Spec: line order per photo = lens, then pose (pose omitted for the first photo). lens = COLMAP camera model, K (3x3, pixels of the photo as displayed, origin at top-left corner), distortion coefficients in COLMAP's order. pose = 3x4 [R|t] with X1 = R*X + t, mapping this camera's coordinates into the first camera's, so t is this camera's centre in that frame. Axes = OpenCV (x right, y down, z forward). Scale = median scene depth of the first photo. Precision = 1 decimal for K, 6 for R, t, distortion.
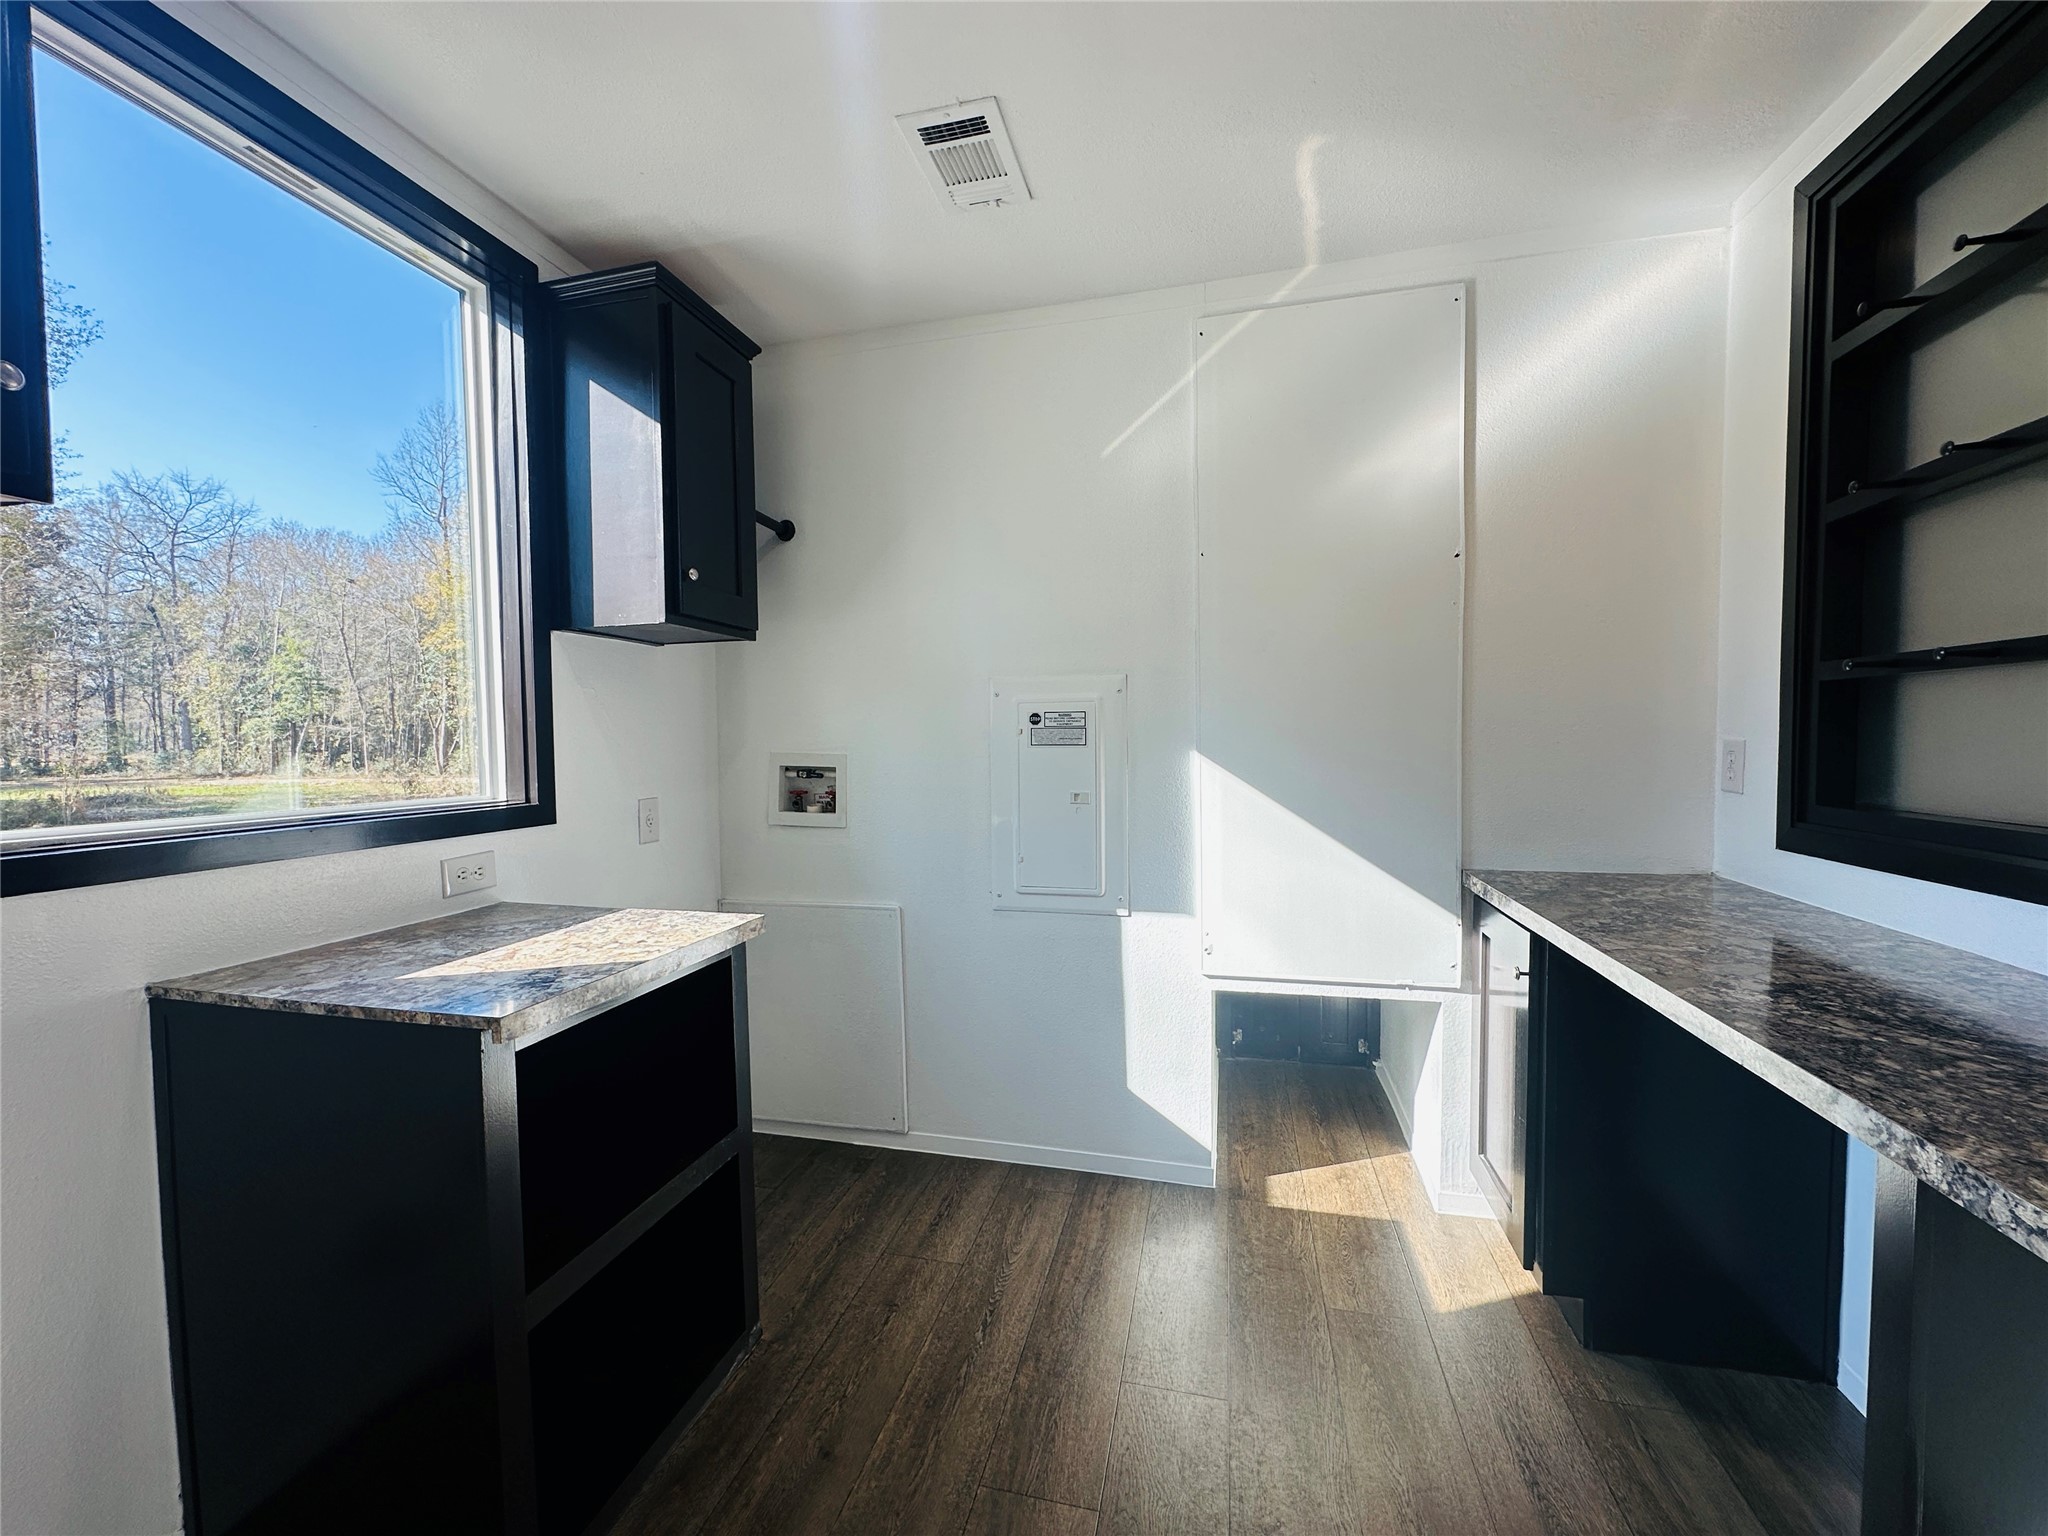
lens RADIAL K [[816.6, 0, 1025.1], [0, 816.6, 771.4], [0, 0, 1]] dist [-0.003102, 0.000522]
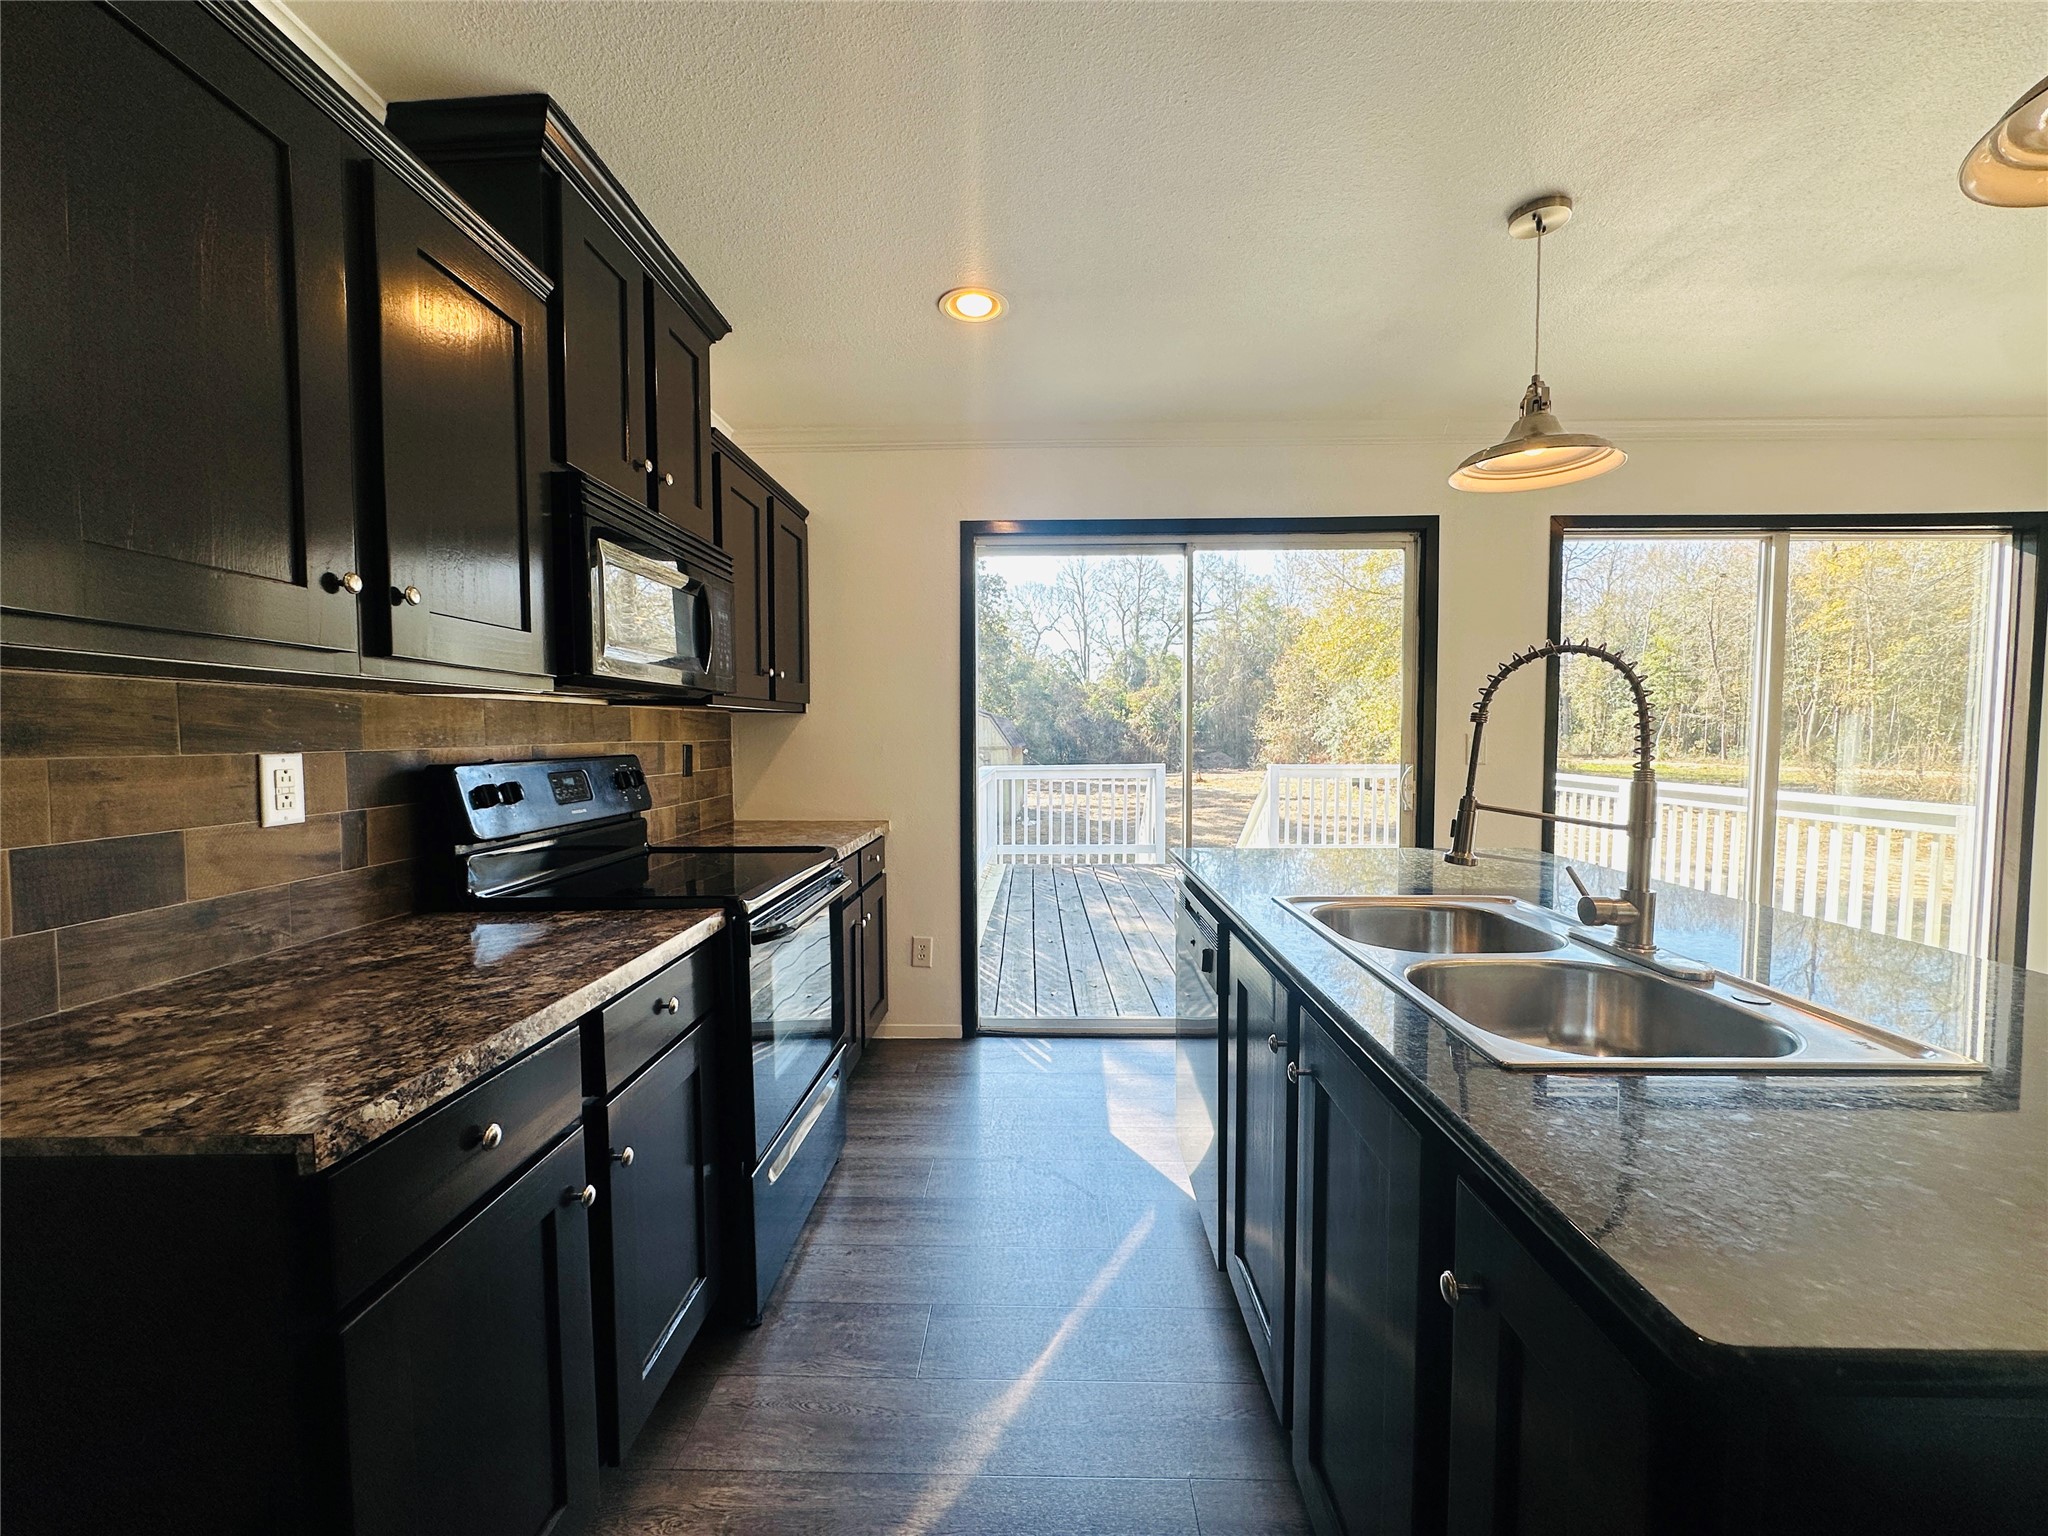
lens RADIAL K [[816.6, 0, 1025.1], [0, 816.6, 771.4], [0, 0, 1]] dist [-0.003102, 0.000522]
pose [[0.216172, 0.055813, -0.974759, 0.013941], [-0.040629, 0.998014, 0.048134, 0.004230], [0.975510, 0.029198, 0.218011, -0.100289]]
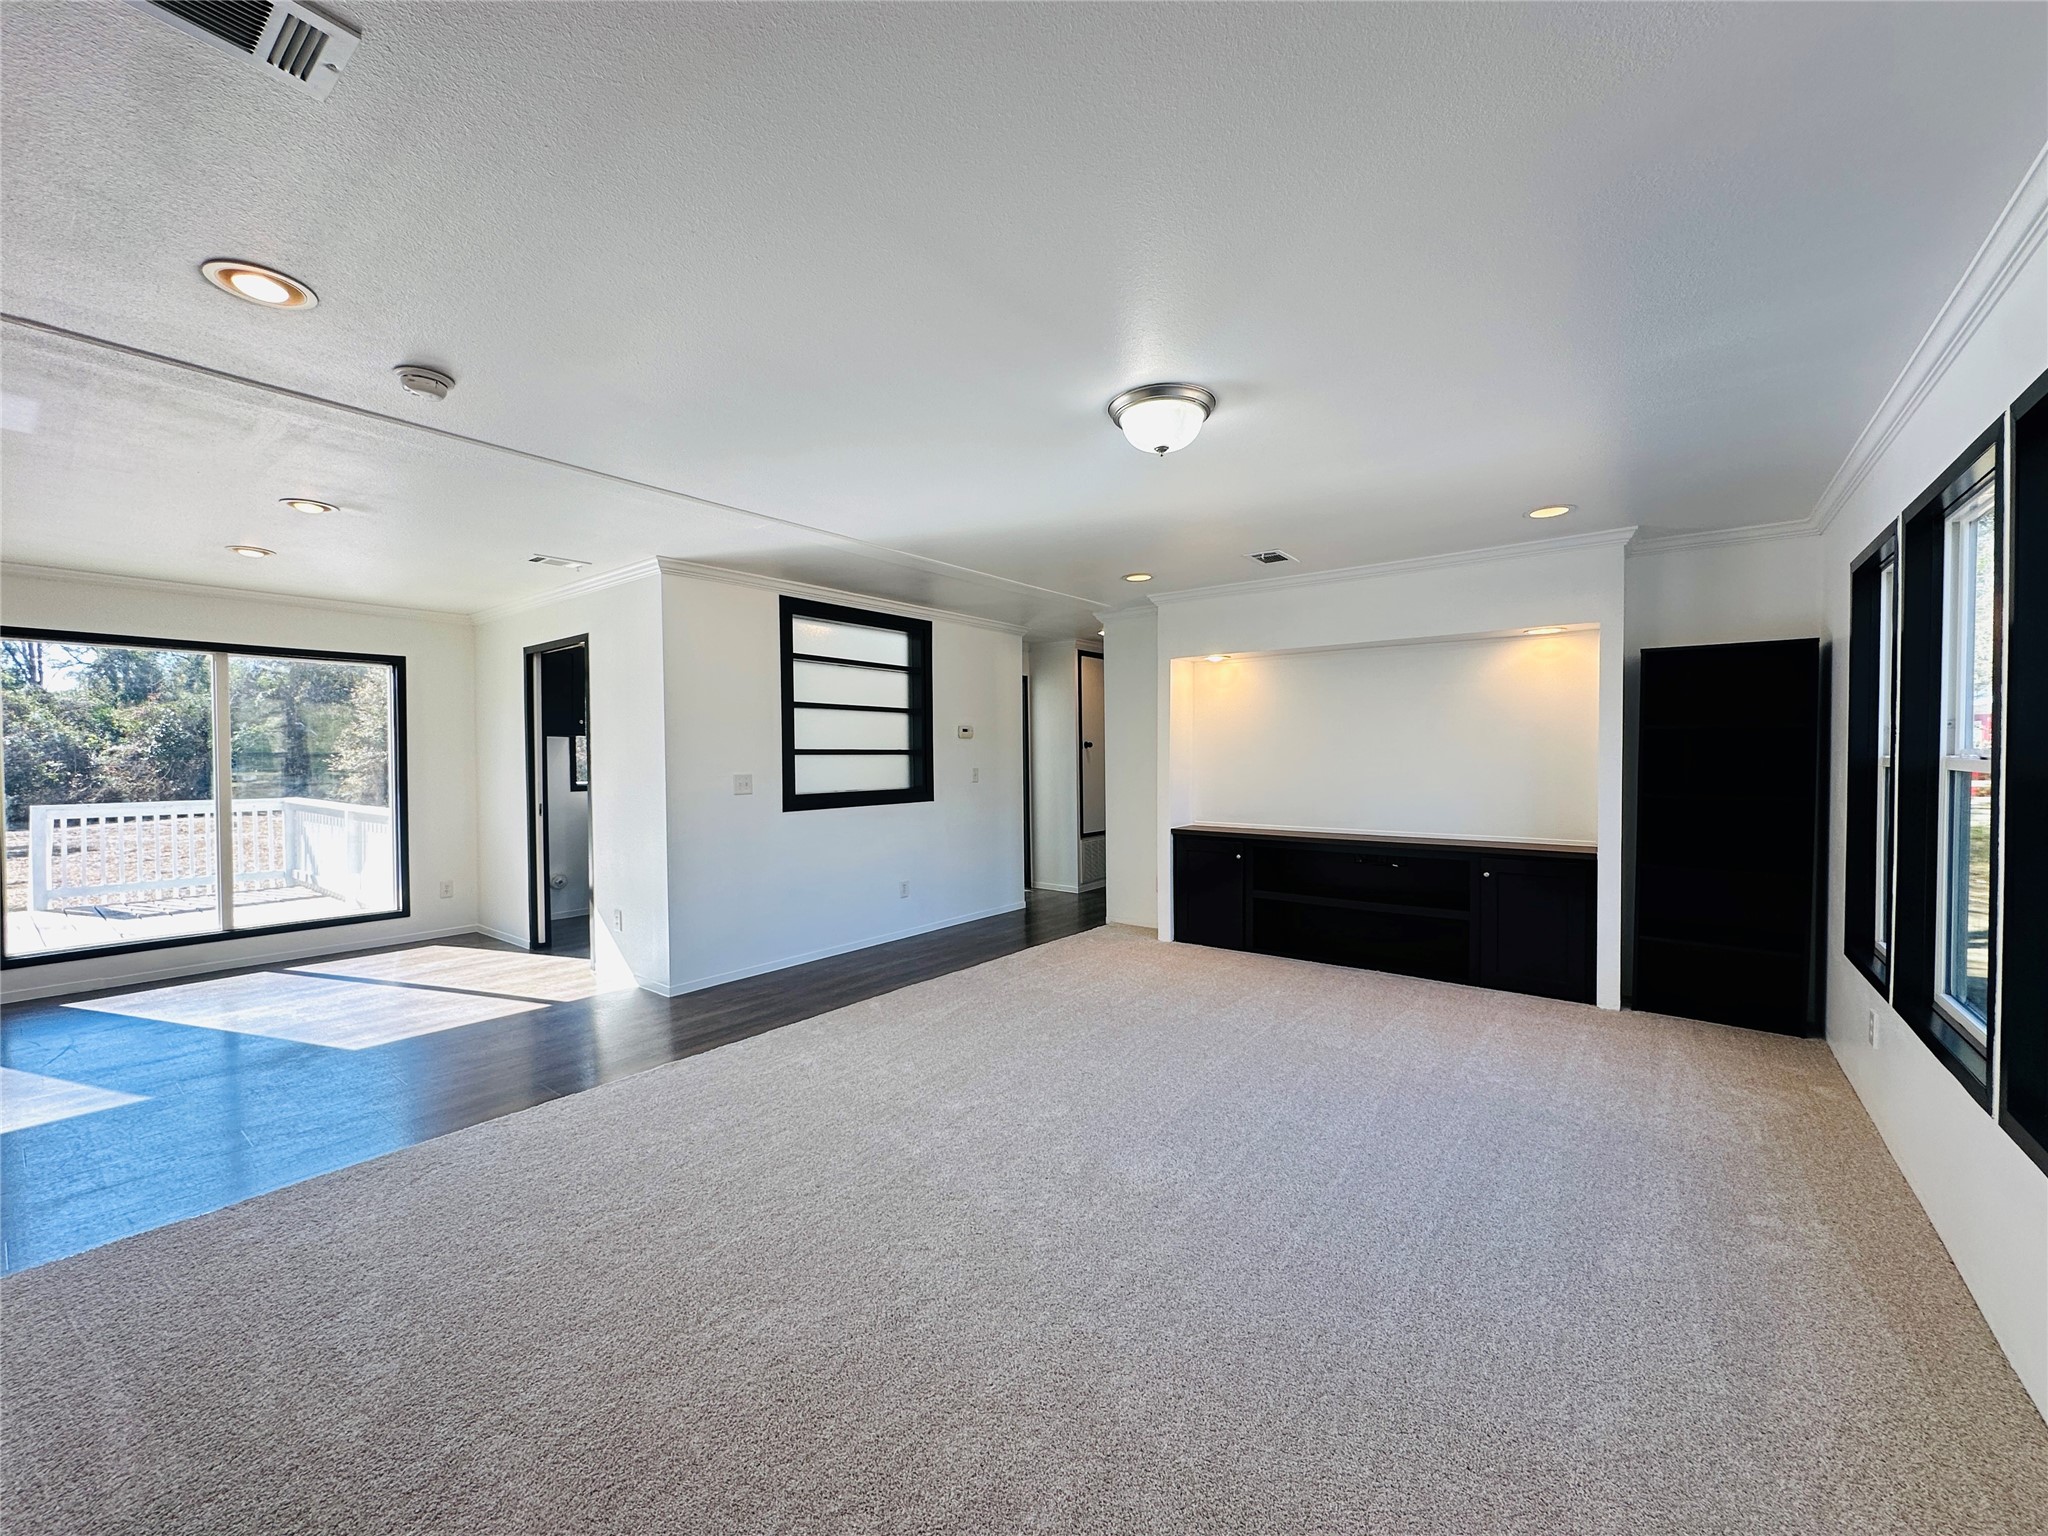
lens RADIAL K [[816.6, 0, 1025.1], [0, 816.6, 771.4], [0, 0, 1]] dist [-0.003102, 0.000522]
pose [[0.912701, 0.011583, -0.408464, 0.106804], [-0.019220, 0.999709, -0.014599, 0.000379], [0.408176, 0.021175, 0.912658, -0.079362]]
